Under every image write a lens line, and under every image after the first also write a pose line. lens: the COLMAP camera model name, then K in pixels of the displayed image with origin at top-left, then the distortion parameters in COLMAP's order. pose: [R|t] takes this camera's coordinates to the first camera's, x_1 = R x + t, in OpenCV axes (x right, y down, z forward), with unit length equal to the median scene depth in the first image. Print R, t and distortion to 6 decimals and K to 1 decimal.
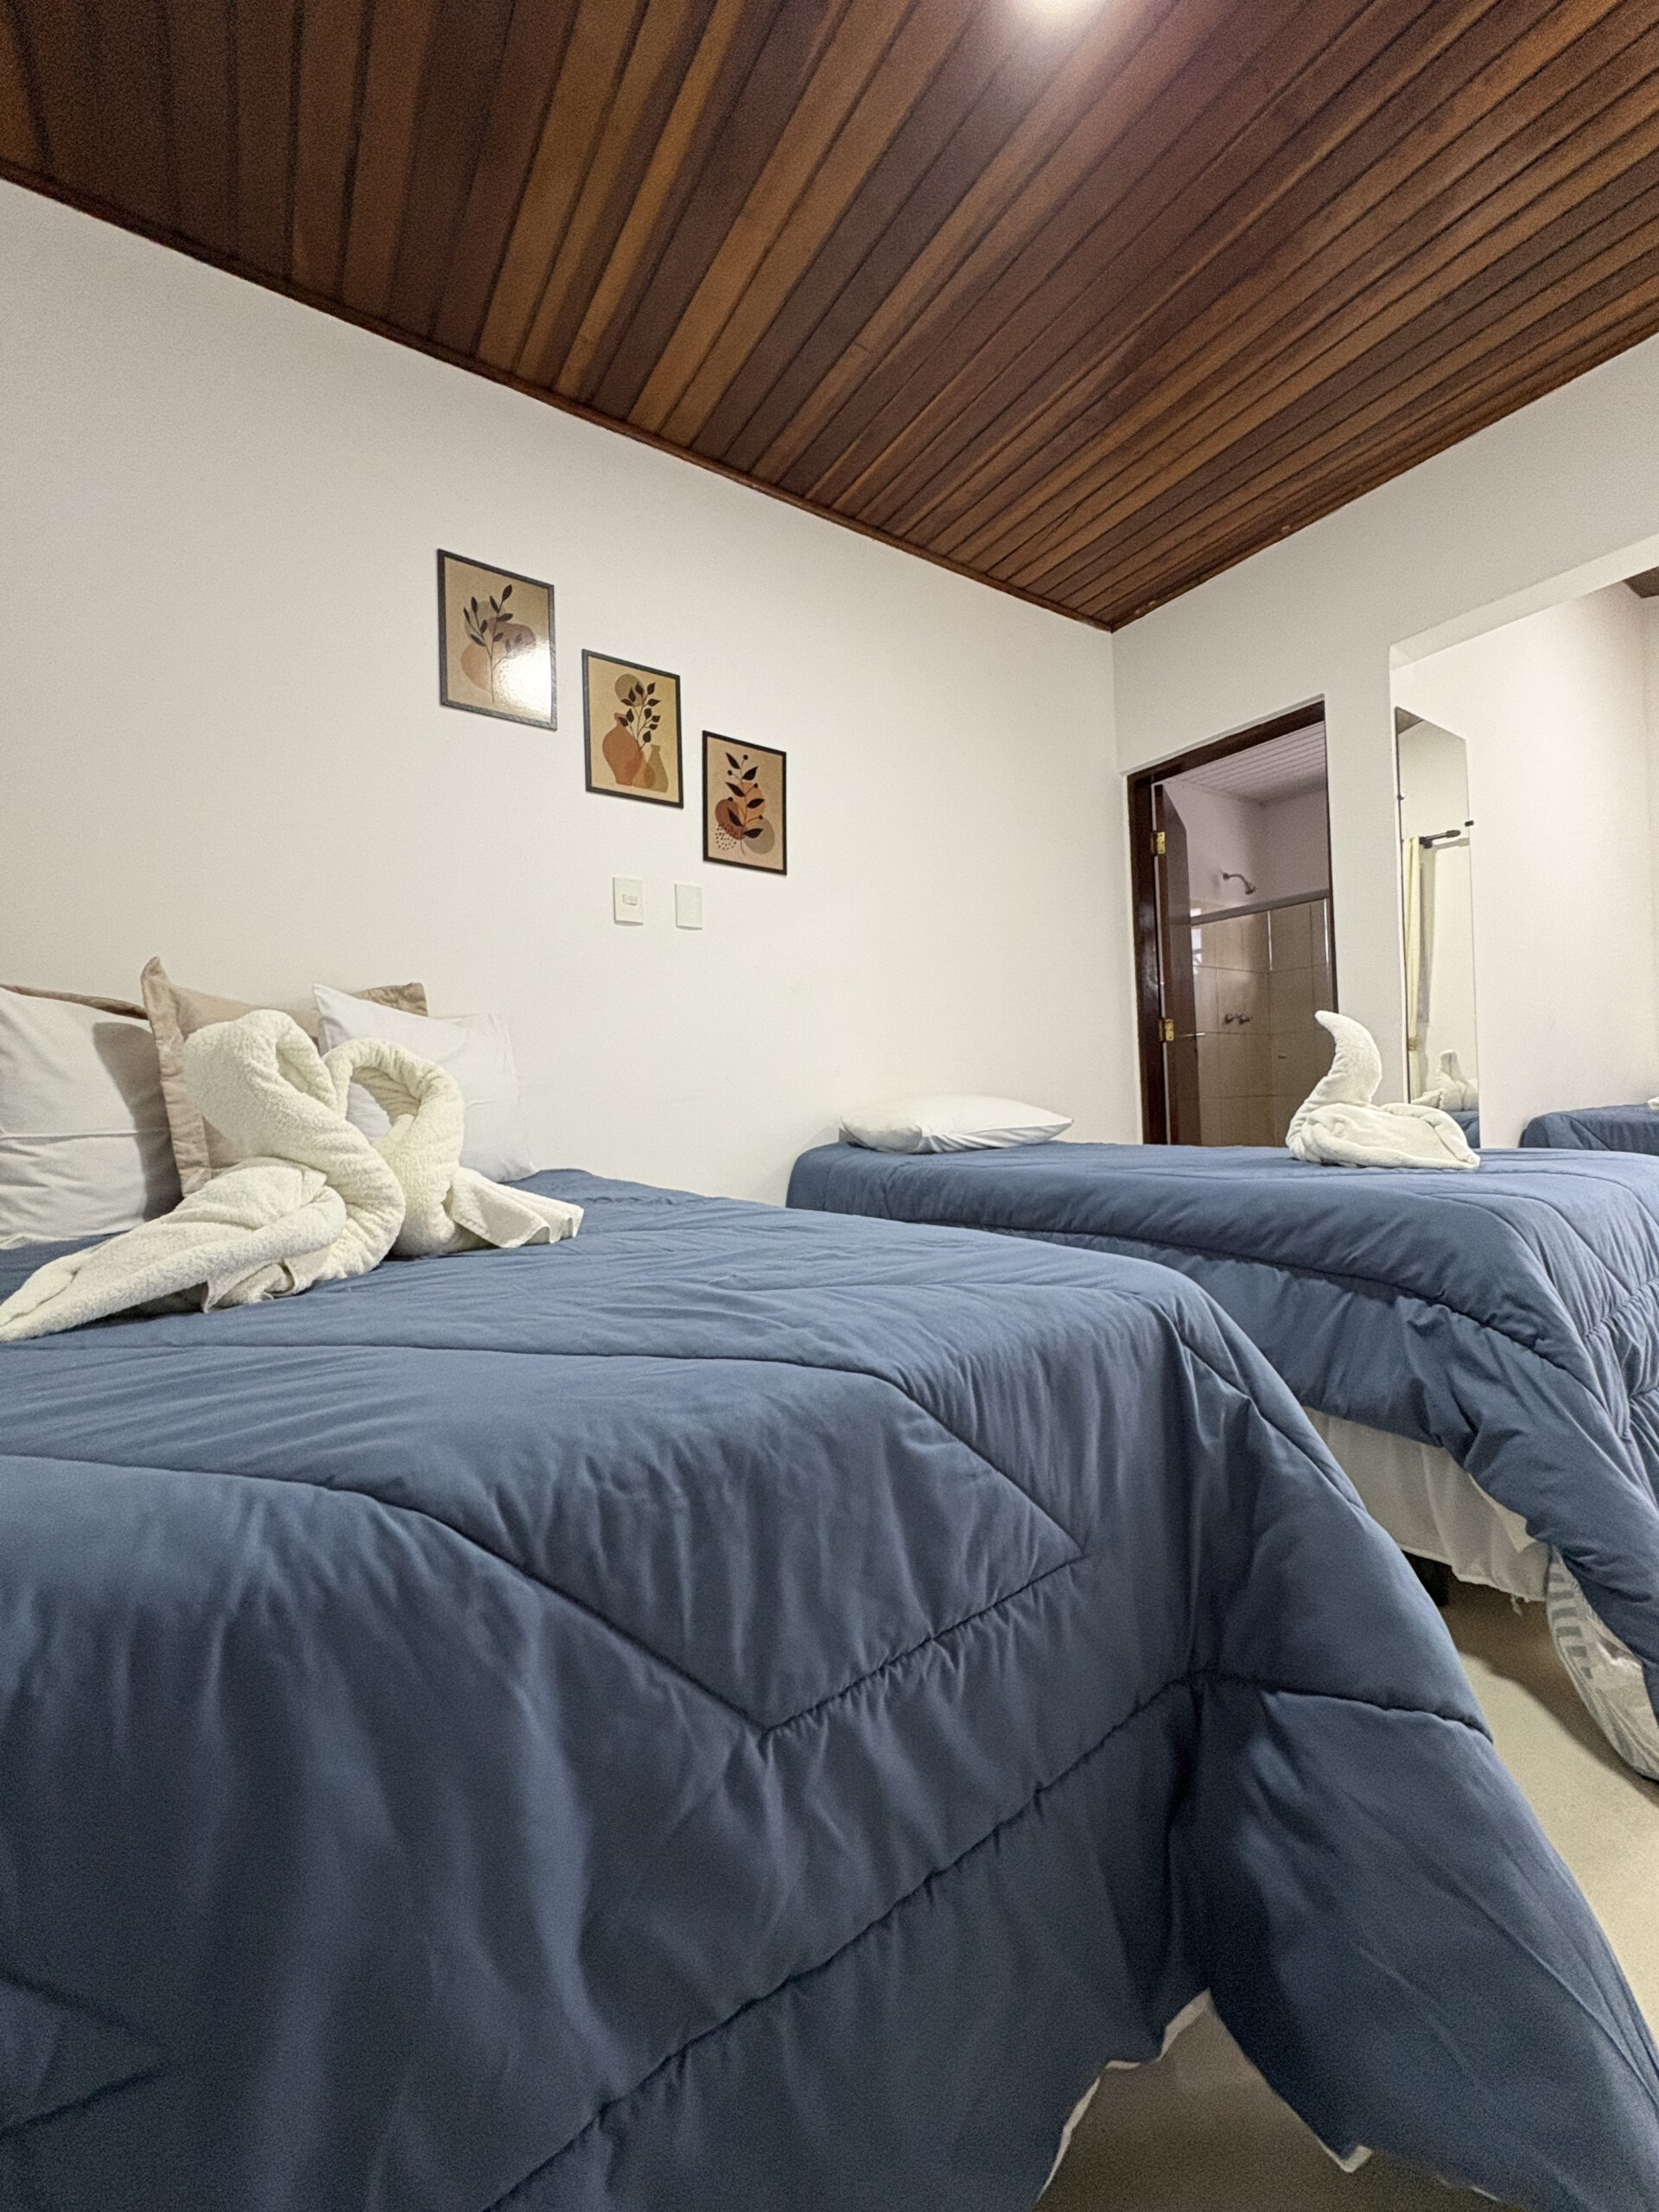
lens RADIAL K [[882.5, 0, 826.0], [0, 882.5, 1103.6], [0, 0, 1]] dist [-0.000310, 0.000243]
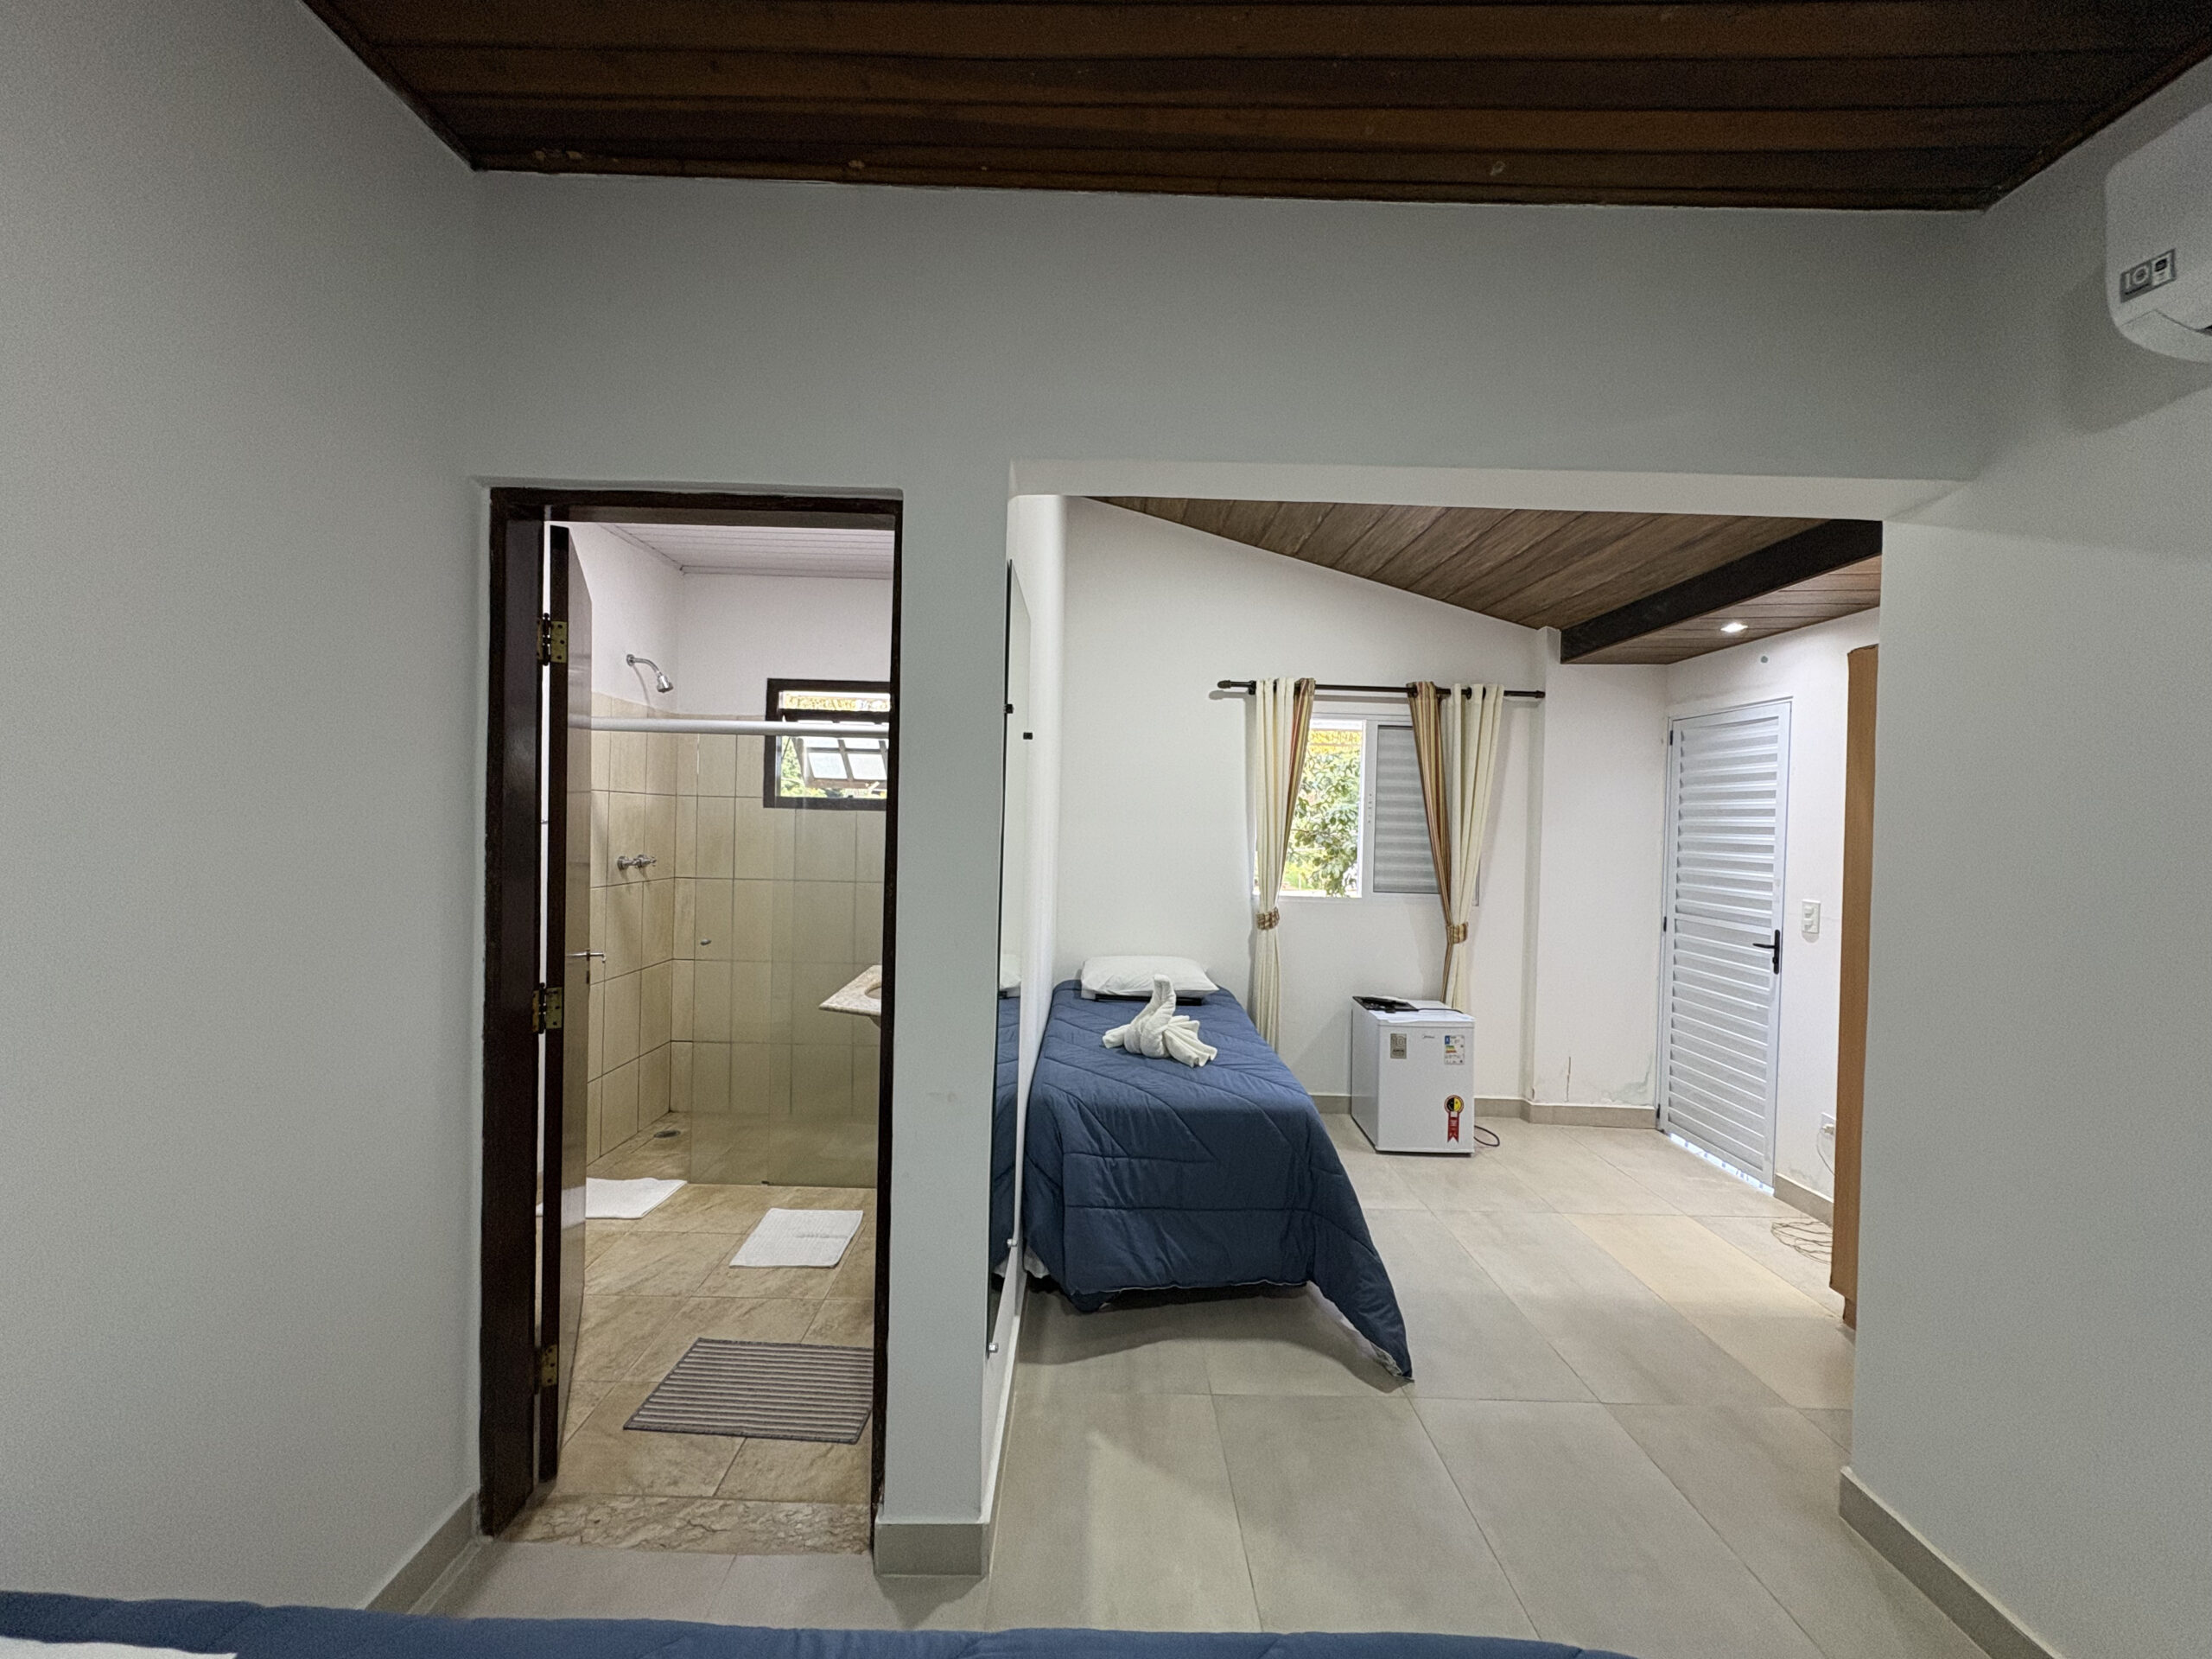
lens RADIAL K [[882.5, 0, 1105.4], [0, 882.5, 829.2], [0, 0, 1]] dist [-0.000310, 0.000243]
pose [[0.557942, 0.043876, 0.828719, 0.235002], [-0.045104, 0.998729, -0.022511, -0.324601], [-0.828653, -0.024819, 0.559212, 0.769725]]
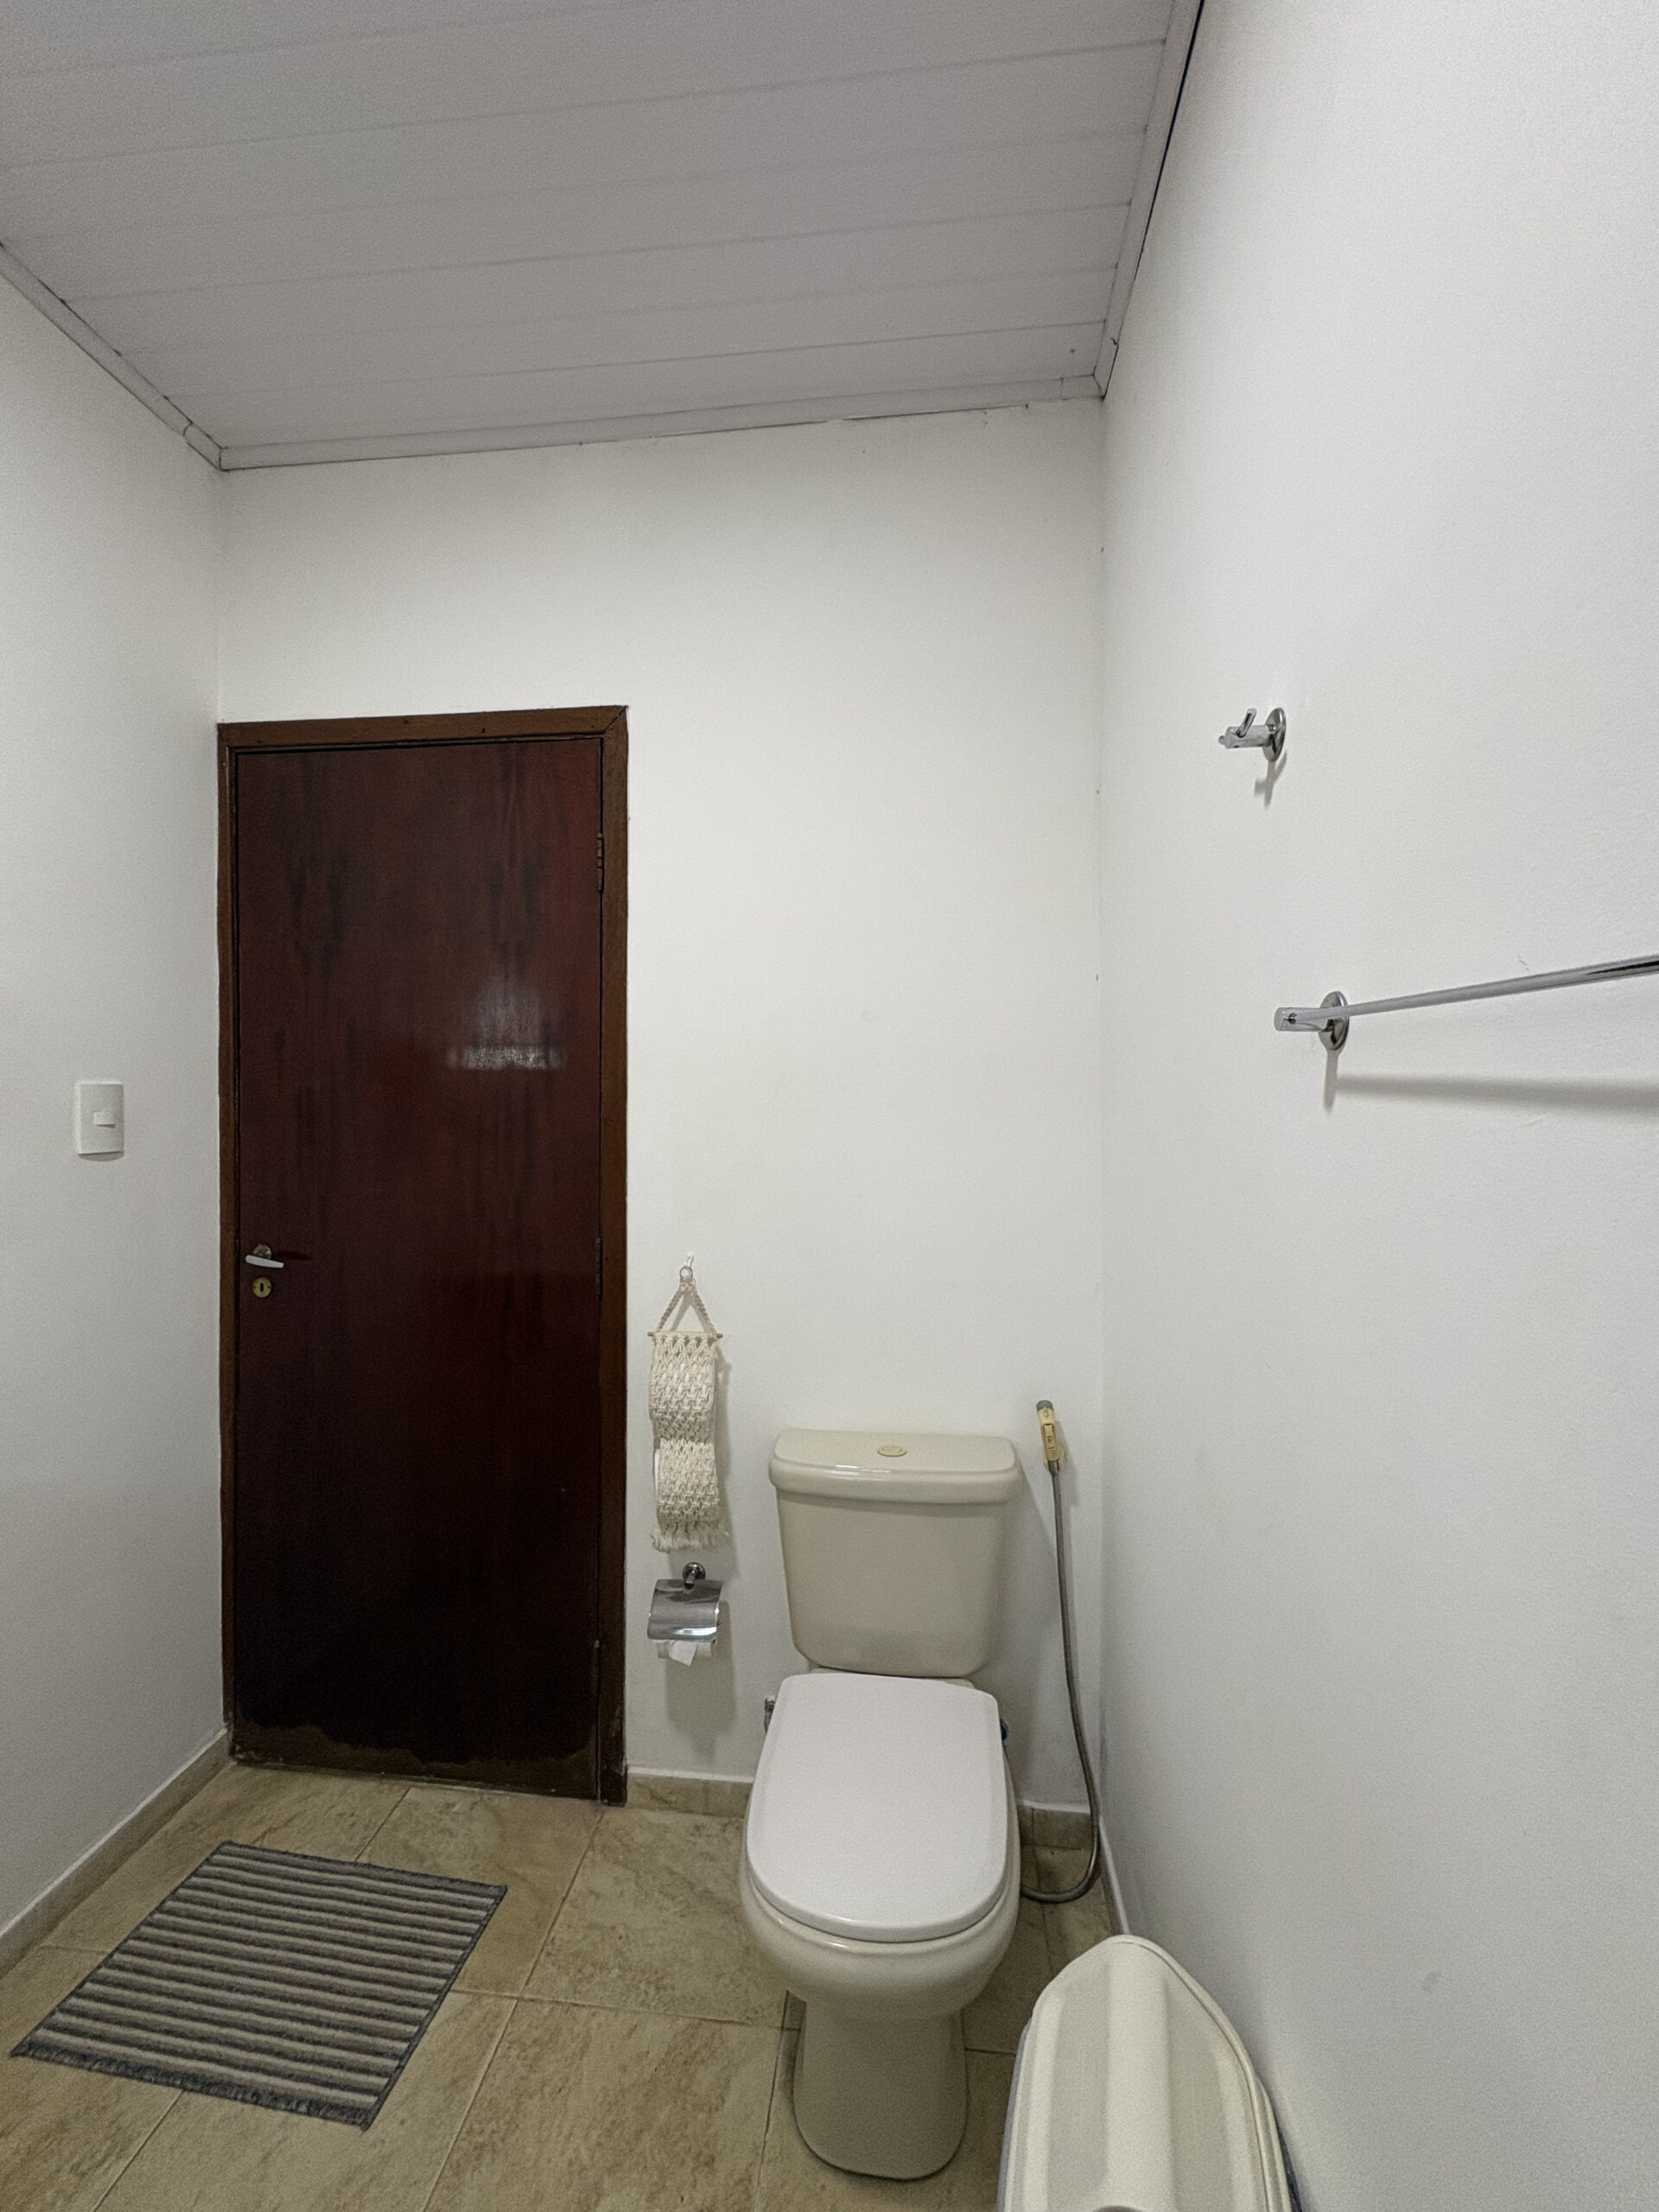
lens RADIAL K [[882.5, 0, 832.7], [0, 882.5, 1098.1], [0, 0, 1]] dist [-0.000310, 0.000243]
pose [[-0.646699, 0.037254, -0.761835, 1.114914], [0.024455, 0.999306, 0.028107, -0.314165], [0.762353, -0.000454, -0.647161, 2.386077]]
